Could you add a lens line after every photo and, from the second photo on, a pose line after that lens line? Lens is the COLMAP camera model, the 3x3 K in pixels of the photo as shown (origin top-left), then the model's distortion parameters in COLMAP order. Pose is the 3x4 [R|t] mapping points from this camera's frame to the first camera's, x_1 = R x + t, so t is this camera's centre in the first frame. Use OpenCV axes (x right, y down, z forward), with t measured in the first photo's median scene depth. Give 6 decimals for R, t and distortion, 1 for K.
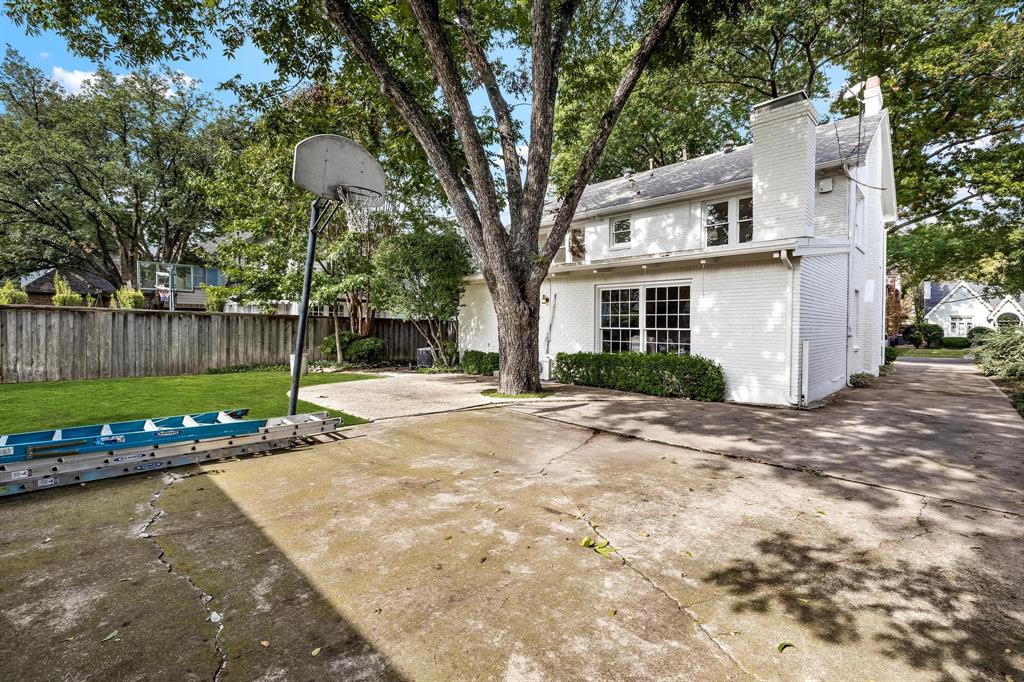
lens RADIAL K [[434.6, 0, 514.8], [0, 434.6, 334.3], [0, 0, 1]] dist [-0.007255, 0.000601]
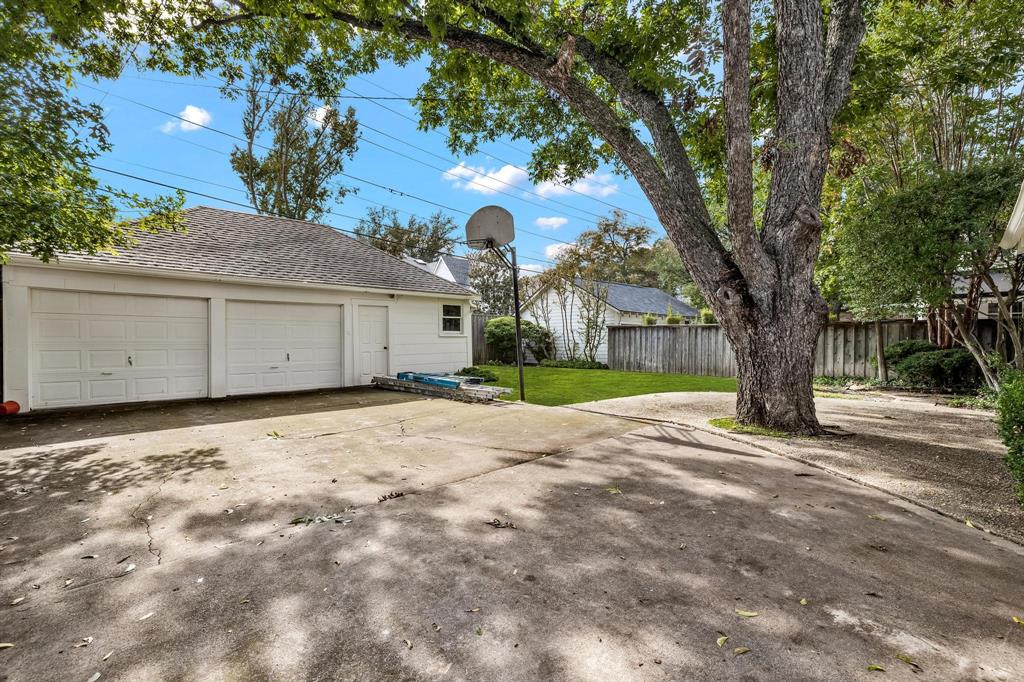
lens RADIAL K [[434.6, 0, 514.8], [0, 434.6, 343.4], [0, 0, 1]] dist [-0.007255, 0.000601]
pose [[0.016265, -0.002521, -0.999865, 1.468415], [-0.013141, 0.999910, -0.002735, 0.039977], [0.999781, 0.013184, 0.016230, 1.387850]]
